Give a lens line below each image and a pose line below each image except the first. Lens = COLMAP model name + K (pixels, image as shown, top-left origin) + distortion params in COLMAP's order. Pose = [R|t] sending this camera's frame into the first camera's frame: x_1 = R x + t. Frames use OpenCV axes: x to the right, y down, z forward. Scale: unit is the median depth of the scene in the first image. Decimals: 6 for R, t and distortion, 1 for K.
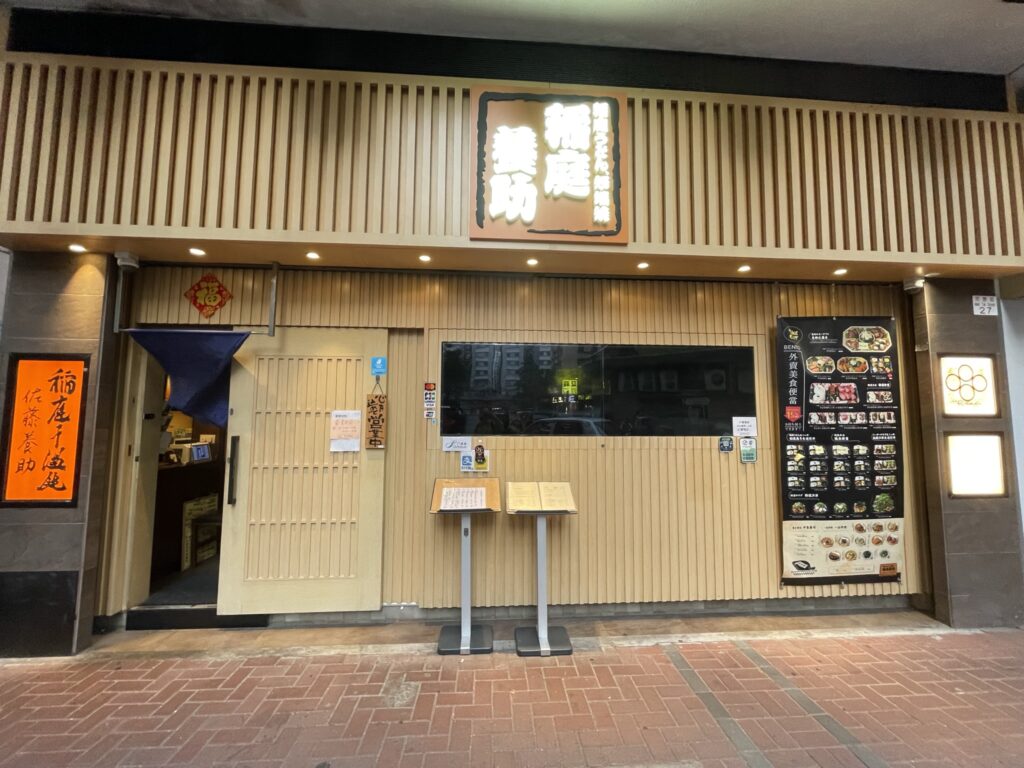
lens RADIAL K [[421.1, 0, 512.0], [0, 421.1, 384.0], [0, 0, 1]] dist [-0.004325, 0.000000]
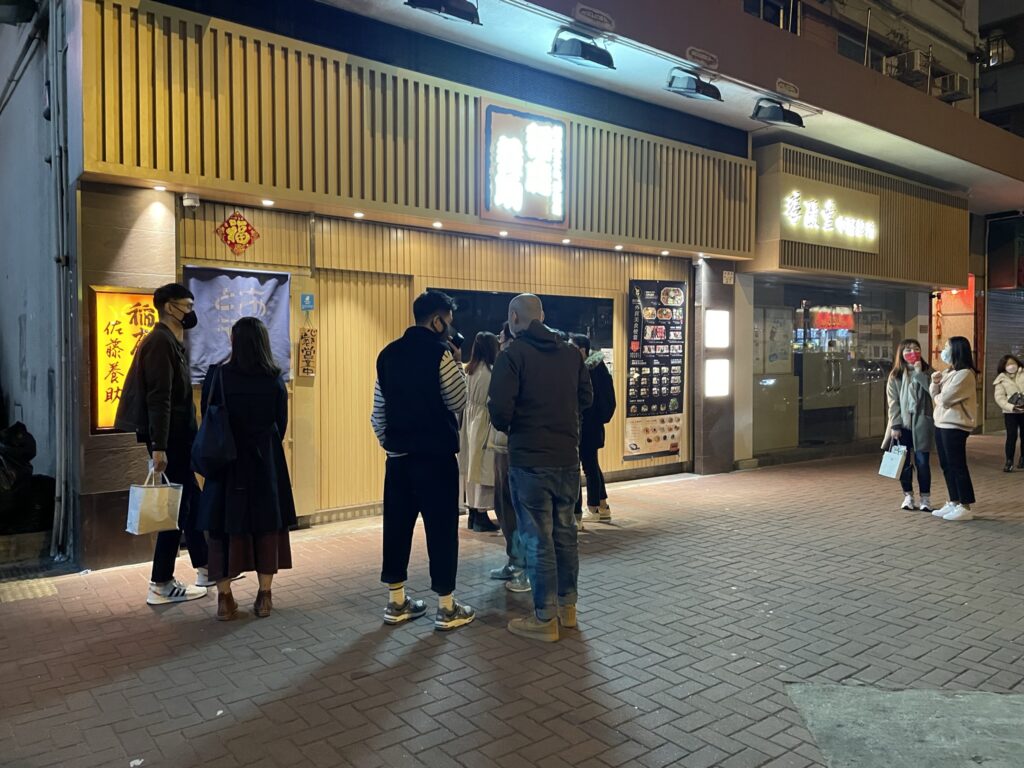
lens RADIAL K [[778.4, 0, 508.5], [0, 778.4, 366.4], [0, 0, 1]] dist [0.055999, -0.001152]
pose [[0.824406, -0.013051, 0.565849, -1.272245], [-0.043664, 0.995288, 0.086570, -0.078096], [-0.564313, -0.096076, 0.819951, -1.022619]]
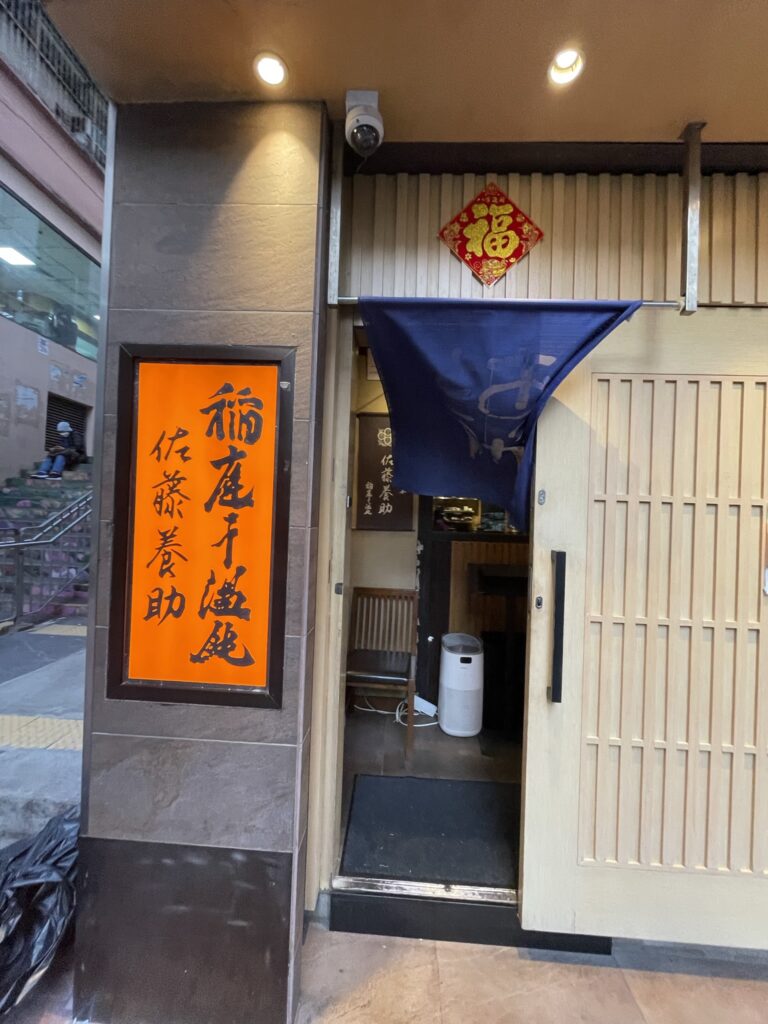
lens RADIAL K [[421.1, 0, 384.0], [0, 421.1, 512.0], [0, 0, 1]] dist [-0.004325, 0.000000]
pose [[0.992866, 0.032592, -0.114698, -0.768900], [-0.023832, 0.996751, 0.076933, 0.051169], [0.116833, -0.073650, 0.990417, 0.518459]]
